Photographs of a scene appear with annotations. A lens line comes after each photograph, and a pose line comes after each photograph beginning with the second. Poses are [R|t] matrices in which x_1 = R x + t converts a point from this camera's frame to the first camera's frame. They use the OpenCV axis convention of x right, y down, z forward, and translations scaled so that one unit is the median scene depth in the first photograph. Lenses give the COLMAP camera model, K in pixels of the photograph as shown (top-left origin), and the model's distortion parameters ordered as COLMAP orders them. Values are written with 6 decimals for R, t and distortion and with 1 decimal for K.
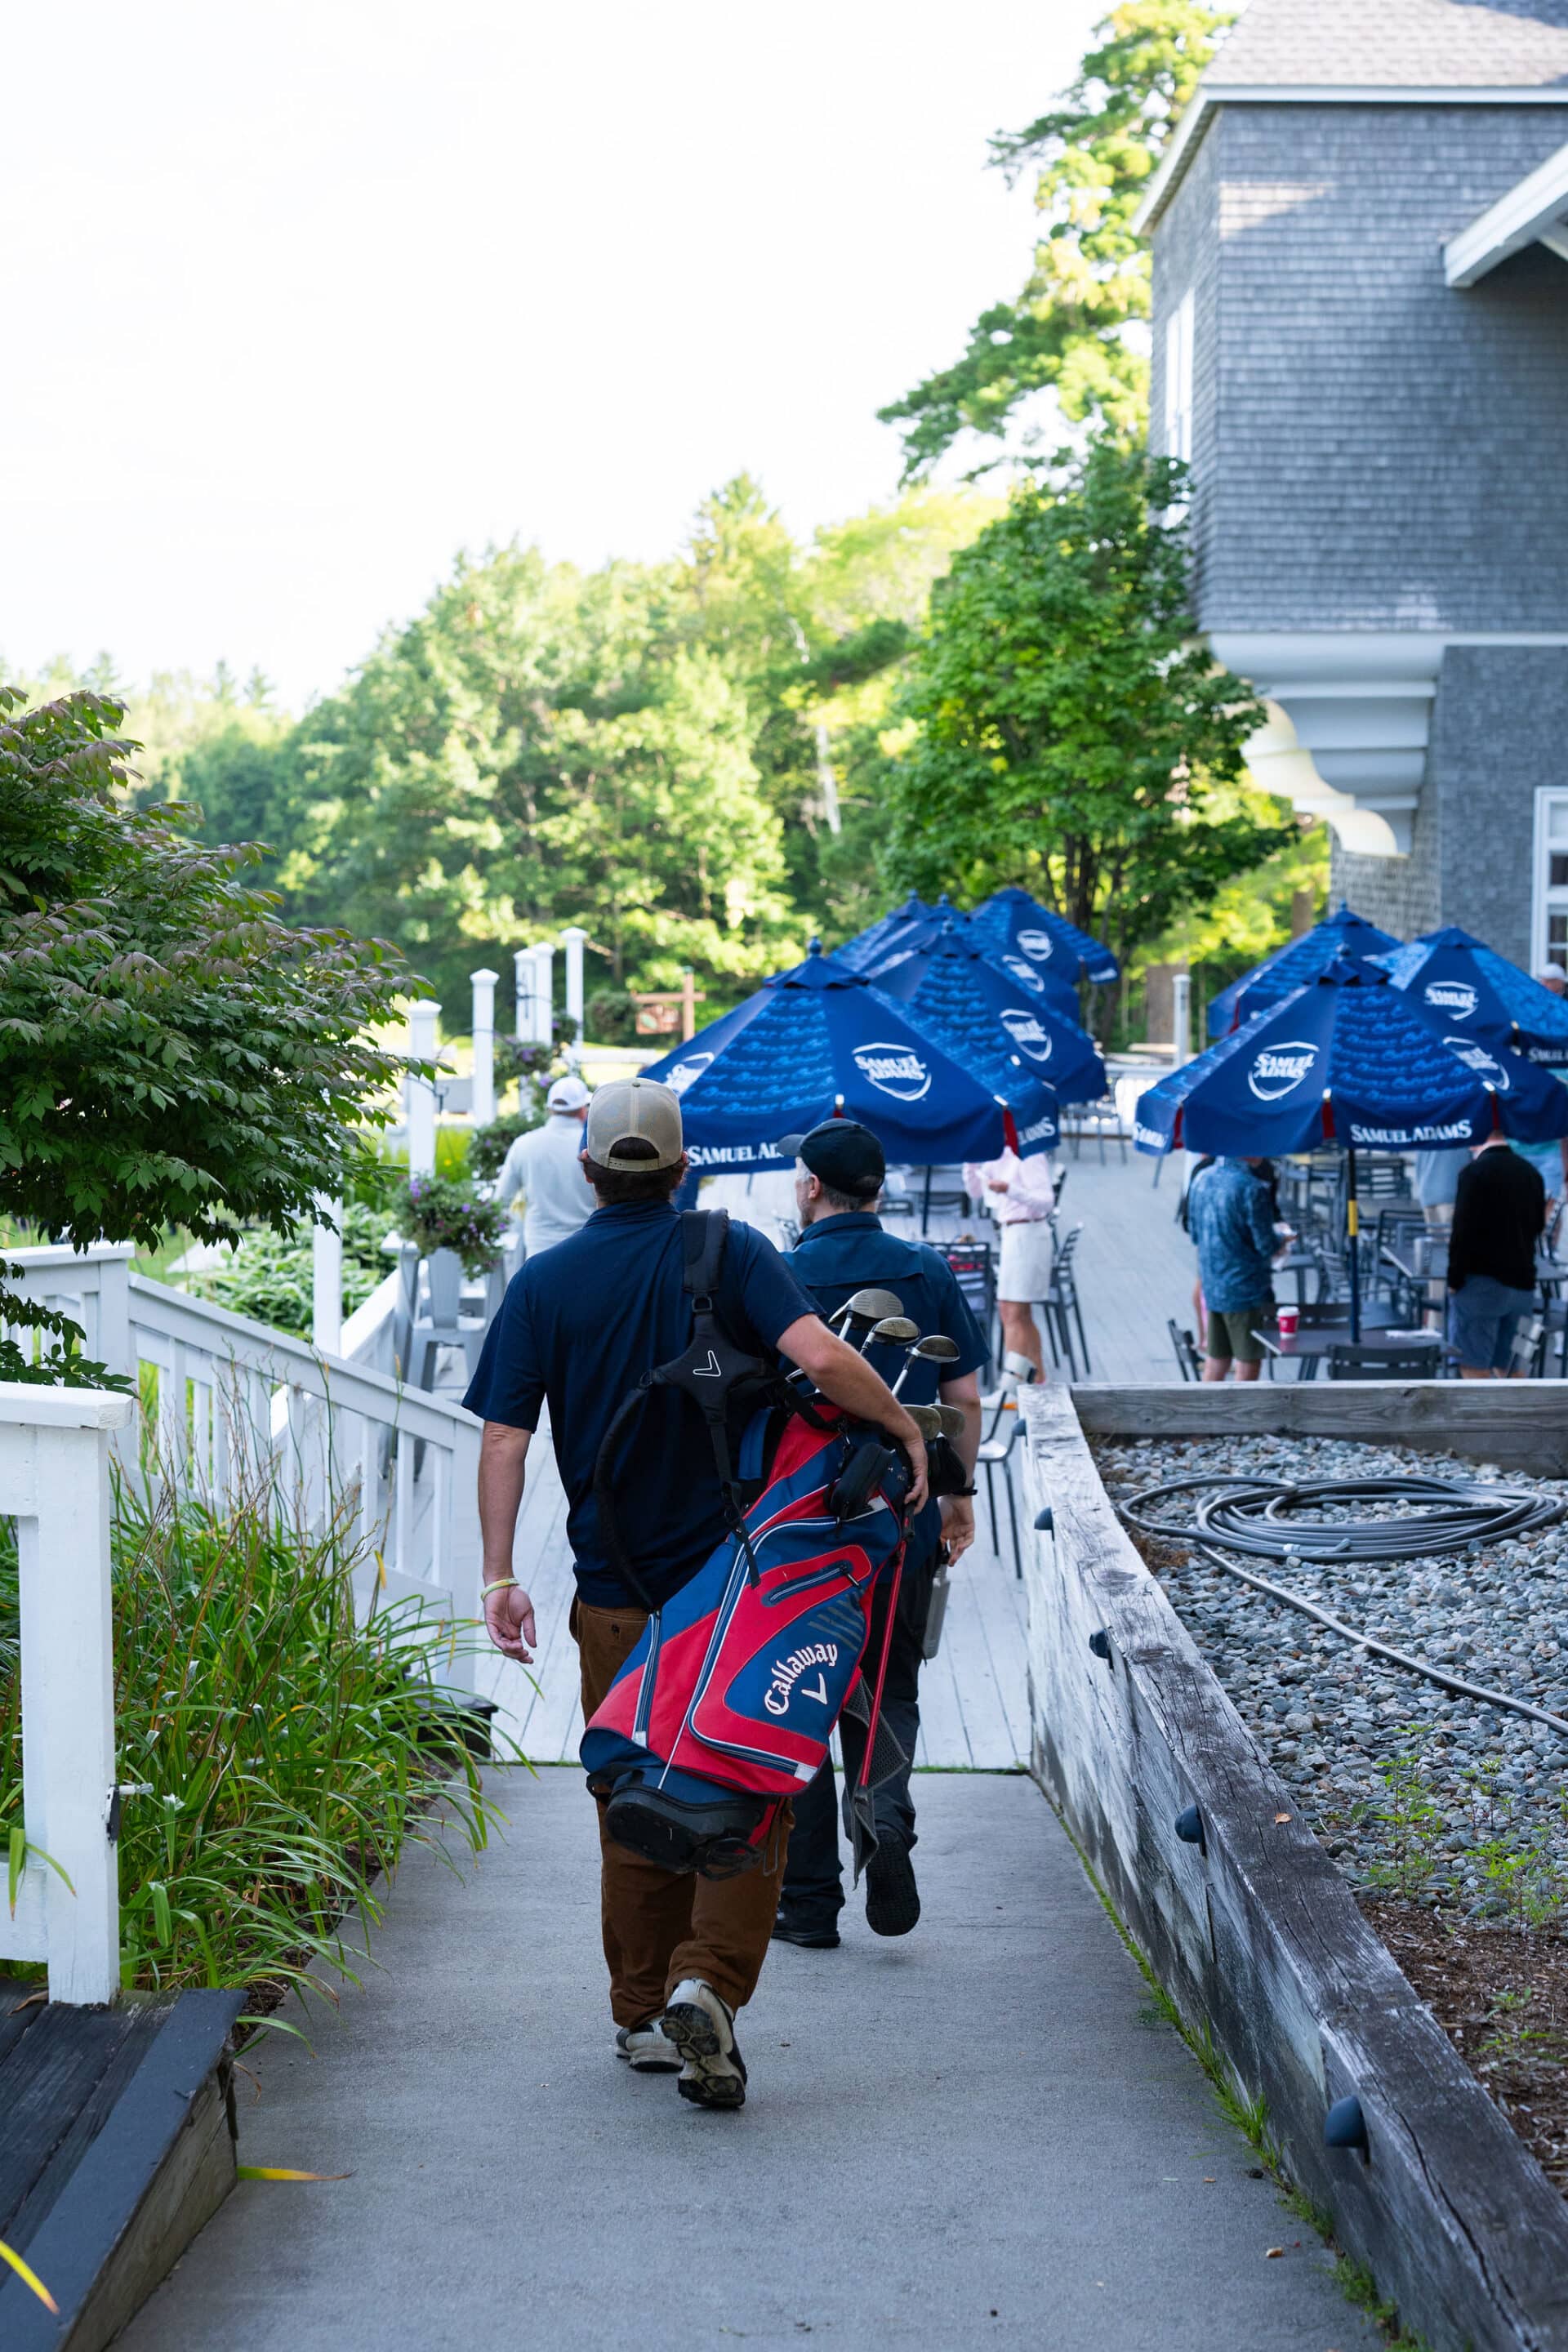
lens RADIAL K [[3340.1, 0, 784.2], [0, 3340.1, 1176.7], [0, 0, 1]] dist [-0.030548, 0.000000]
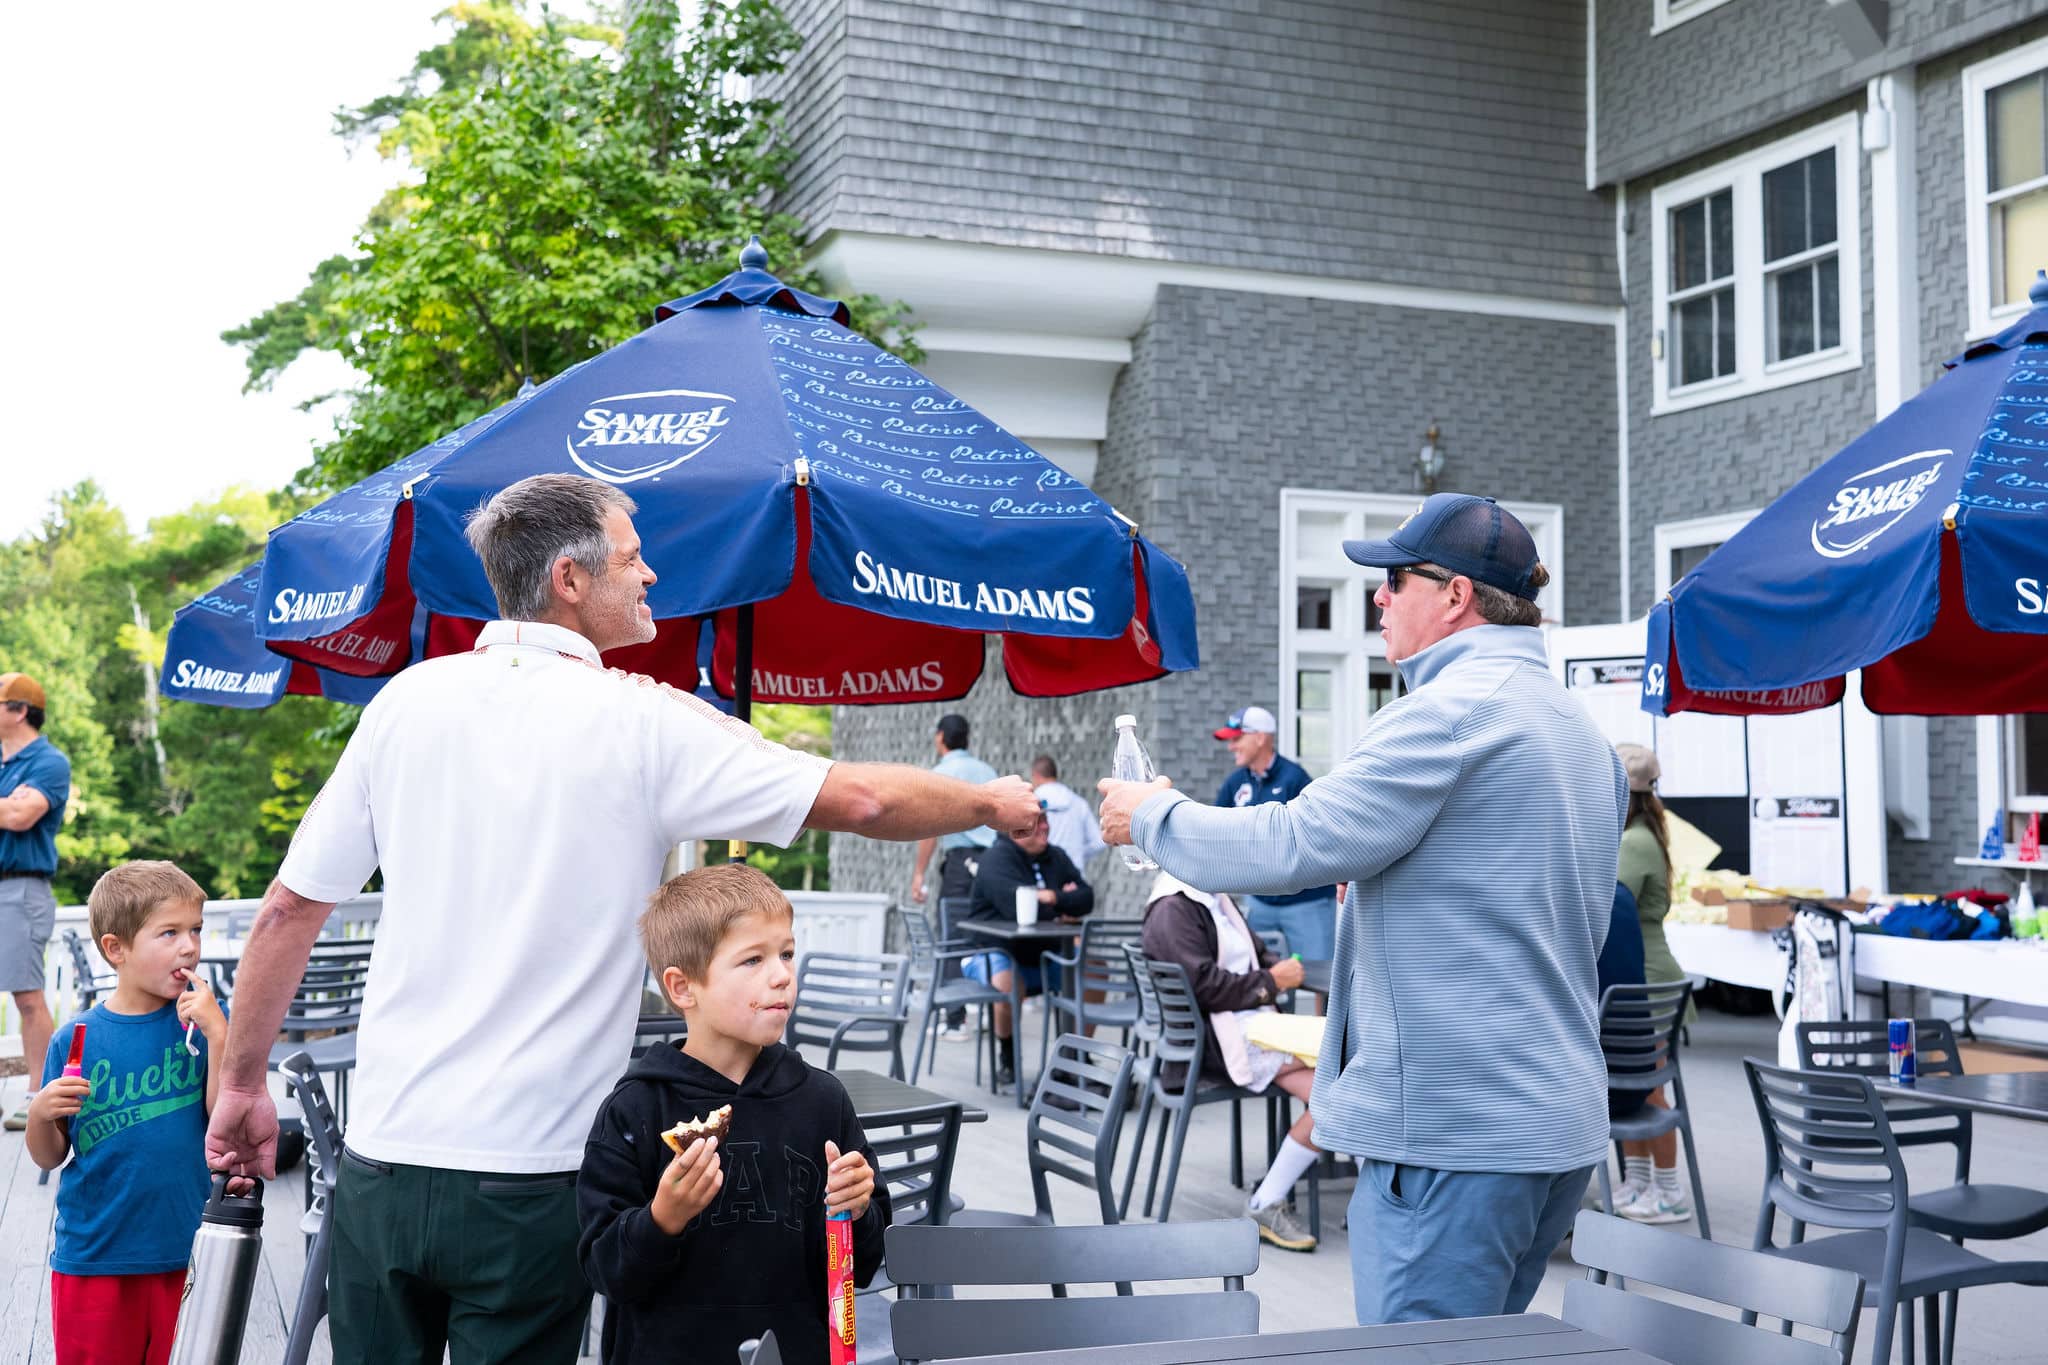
lens RADIAL K [[2198.6, 0, 1014.7], [0, 2198.6, 640.5], [0, 0, 1]] dist [-0.003282, 0.000000]
pose [[0.925200, 0.032002, 0.378127, -0.001229], [0.030541, 0.986926, -0.158253, -0.004842], [-0.378248, 0.157964, 0.912127, 0.234940]]
